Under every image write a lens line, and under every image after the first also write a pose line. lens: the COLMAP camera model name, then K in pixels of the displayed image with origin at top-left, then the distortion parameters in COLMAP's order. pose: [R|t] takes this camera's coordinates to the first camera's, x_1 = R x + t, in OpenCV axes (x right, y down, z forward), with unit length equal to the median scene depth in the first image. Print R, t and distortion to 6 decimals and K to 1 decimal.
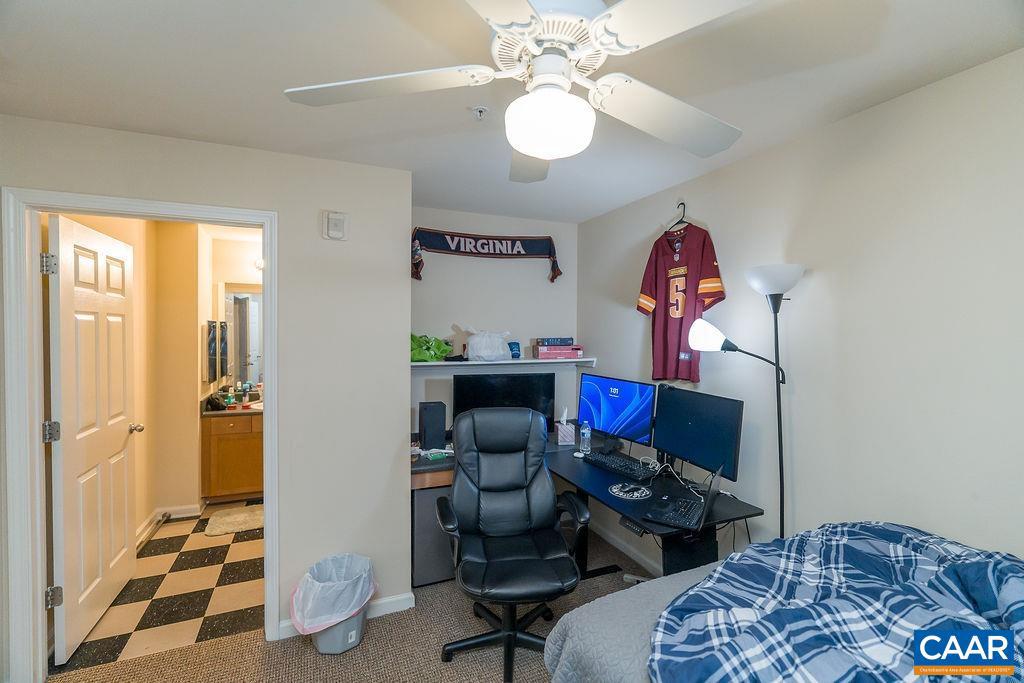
lens RADIAL K [[461.4, 0, 512.7], [0, 461.4, 341.1], [0, 0, 1]] dist [-0.016817, 0.005132]
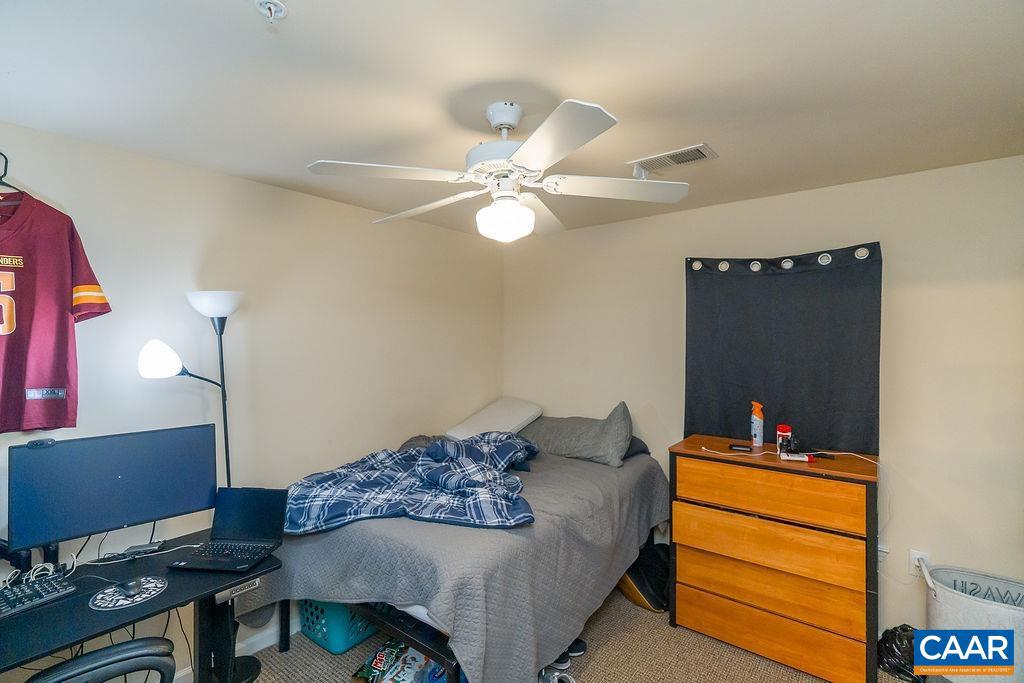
lens RADIAL K [[461.4, 0, 513.0], [0, 461.4, 341.3], [0, 0, 1]] dist [-0.016817, 0.005132]
pose [[-0.479167, -0.005603, 0.877706, -0.629223], [0.019934, 0.999652, 0.017264, -0.048447], [-0.877497, 0.025769, -0.478889, 0.844469]]
